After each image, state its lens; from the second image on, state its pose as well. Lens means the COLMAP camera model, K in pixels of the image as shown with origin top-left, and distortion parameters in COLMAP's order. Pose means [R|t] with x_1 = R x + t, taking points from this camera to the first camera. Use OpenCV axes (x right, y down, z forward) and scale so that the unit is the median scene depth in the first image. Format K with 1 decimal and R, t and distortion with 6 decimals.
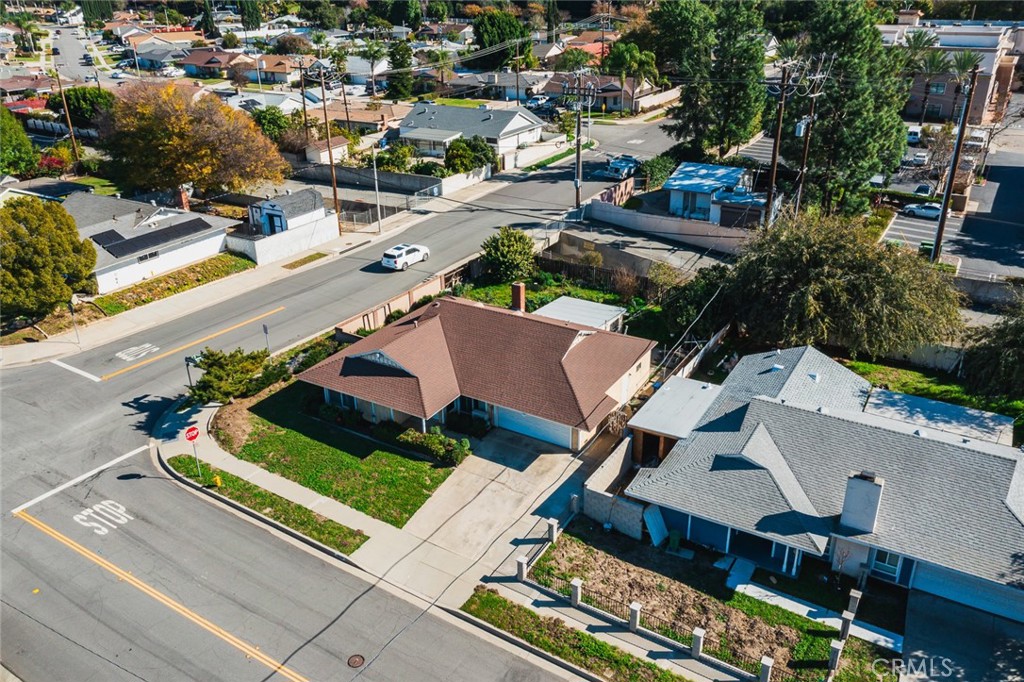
lens RADIAL K [[812.2, 0, 509.7], [0, 812.2, 340.5], [0, 0, 1]] dist [-0.002609, 0.005912]
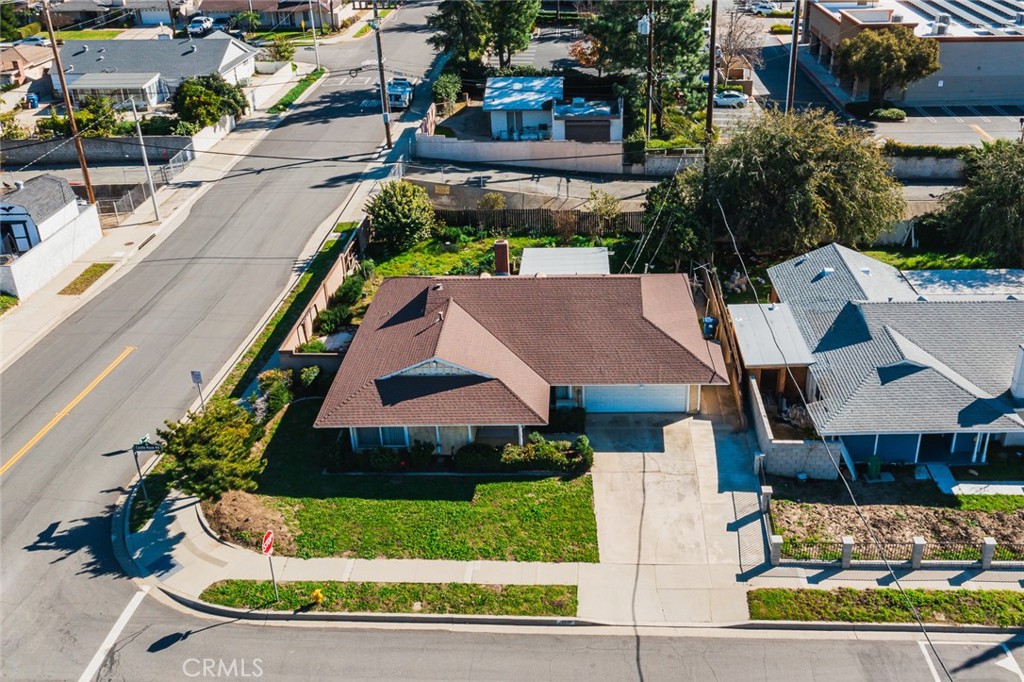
lens RADIAL K [[956.6, 0, 586.3], [0, 956.6, 295.4], [0, 0, 1]] dist [-0.002980, 0.000000]
pose [[0.849487, -0.218786, 0.480108, -0.466128], [0.216510, 0.974377, 0.060940, -0.069768], [-0.481139, 0.052181, 0.875090, 0.156890]]
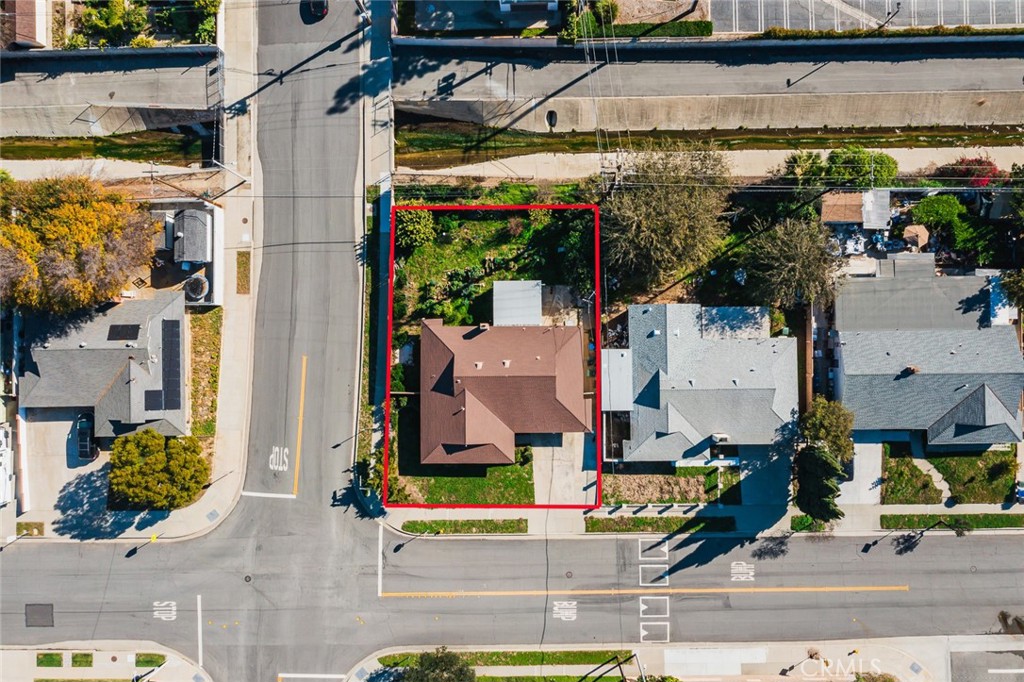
lens RADIAL K [[812.2, 0, 512.4], [0, 812.2, 338.9], [0, 0, 1]] dist [-0.002609, 0.005912]
pose [[0.846251, -0.532751, -0.005958, 0.062235], [0.243299, 0.376474, 0.893909, -1.692608], [-0.473988, -0.757921, 0.448209, 0.334826]]
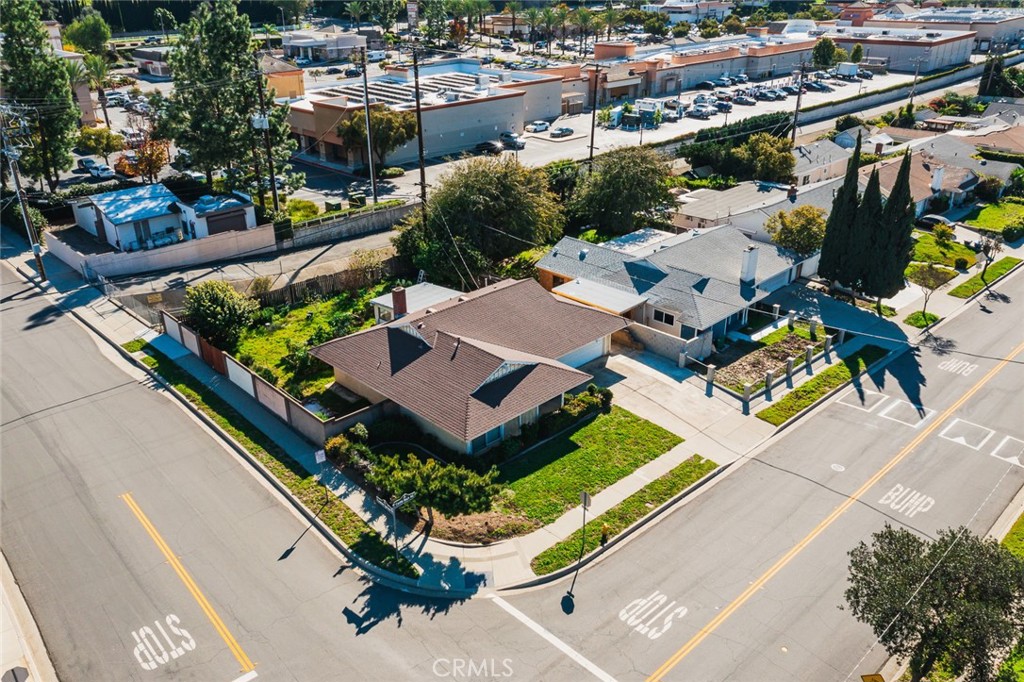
lens RADIAL K [[812.2, 0, 510.7], [0, 812.2, 345.7], [0, 0, 1]] dist [-0.002609, 0.005912]
pose [[0.238916, -0.400453, 0.884622, -1.022540], [0.413675, 0.866176, 0.280378, -0.275892], [-0.878517, 0.298960, 0.372601, 0.650854]]
